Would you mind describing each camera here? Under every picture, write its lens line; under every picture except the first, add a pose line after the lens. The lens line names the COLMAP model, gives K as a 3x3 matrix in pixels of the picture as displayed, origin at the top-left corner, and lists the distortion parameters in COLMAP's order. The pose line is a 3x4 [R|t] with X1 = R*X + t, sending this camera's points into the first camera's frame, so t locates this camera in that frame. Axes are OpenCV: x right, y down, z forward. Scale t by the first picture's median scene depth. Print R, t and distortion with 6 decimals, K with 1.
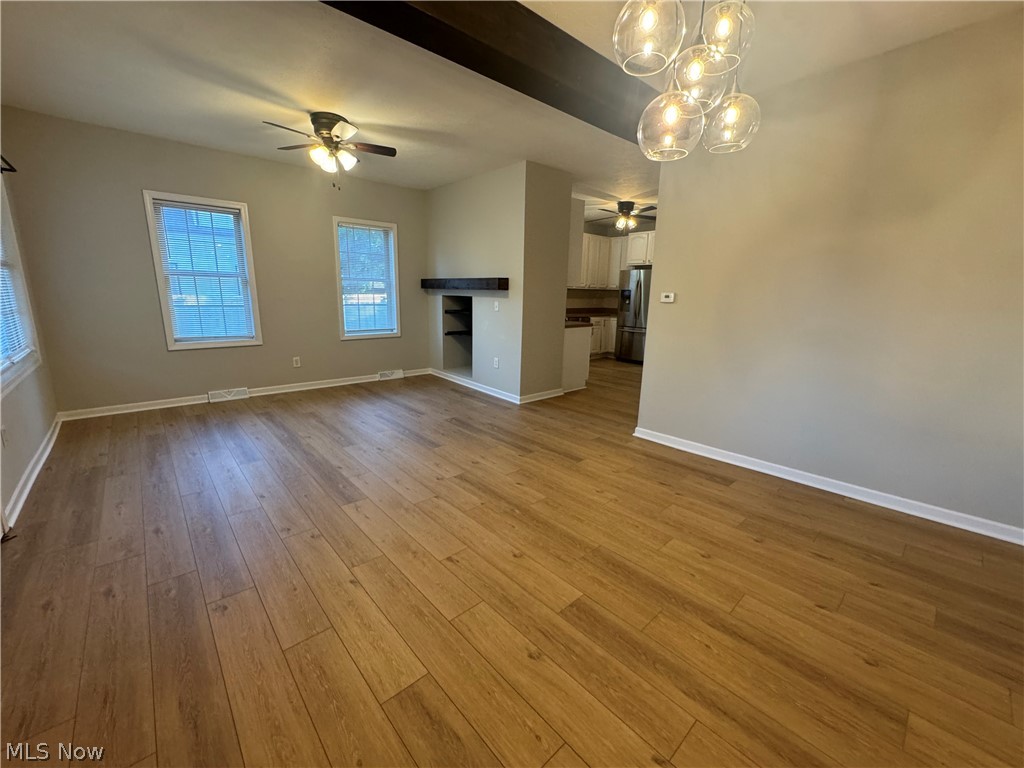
lens RADIAL K [[410.2, 0, 510.9], [0, 410.2, 383.3], [0, 0, 1]] dist [-0.004309, -0.000059]
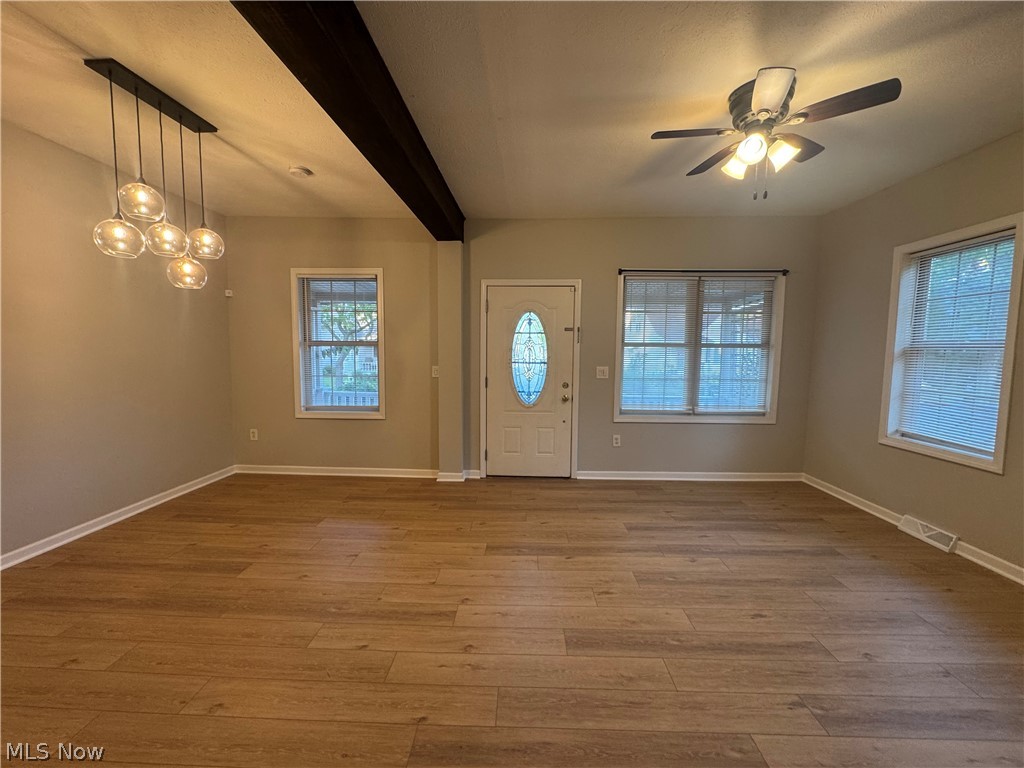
lens RADIAL K [[410.2, 0, 510.9], [0, 410.2, 383.3], [0, 0, 1]] dist [-0.004309, -0.000059]
pose [[-0.692664, 0.031921, -0.720553, 0.299361], [-0.177683, 0.960679, 0.213365, -0.327688], [0.699031, 0.275820, -0.659756, 1.406983]]
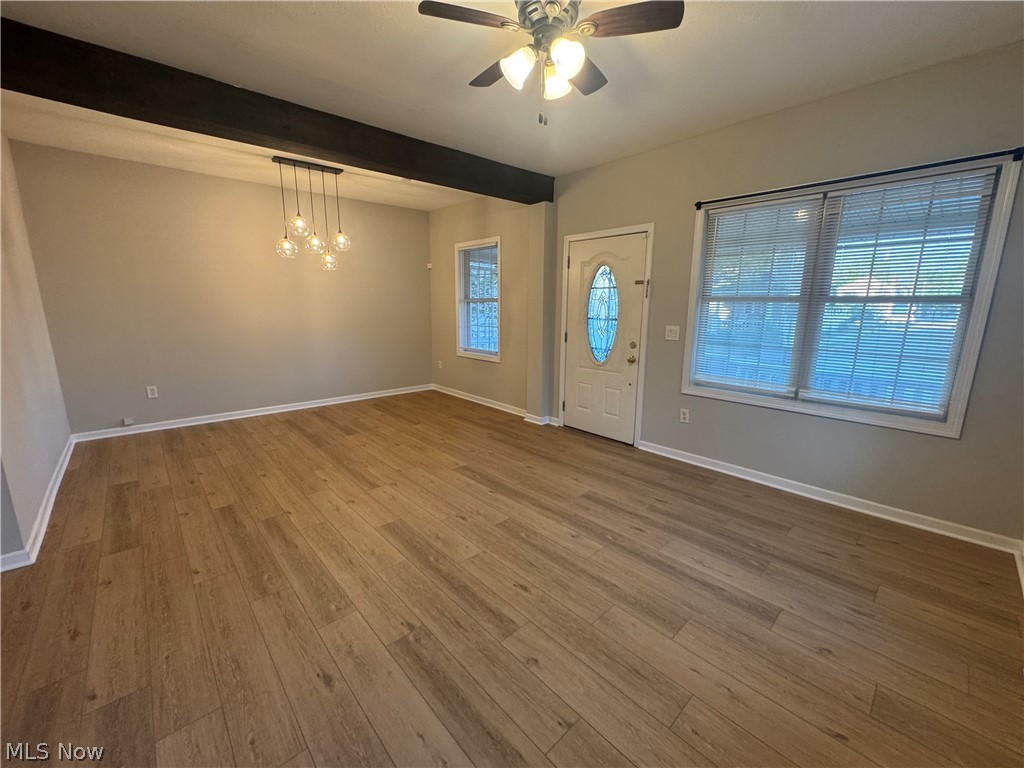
lens RADIAL K [[410.2, 0, 510.9], [0, 410.2, 383.3], [0, 0, 1]] dist [-0.004309, -0.000059]
pose [[-0.999611, -0.025209, -0.011949, -0.450215], [-0.027884, 0.916228, 0.399685, -0.446631], [0.000873, 0.399863, -0.916575, 1.833918]]
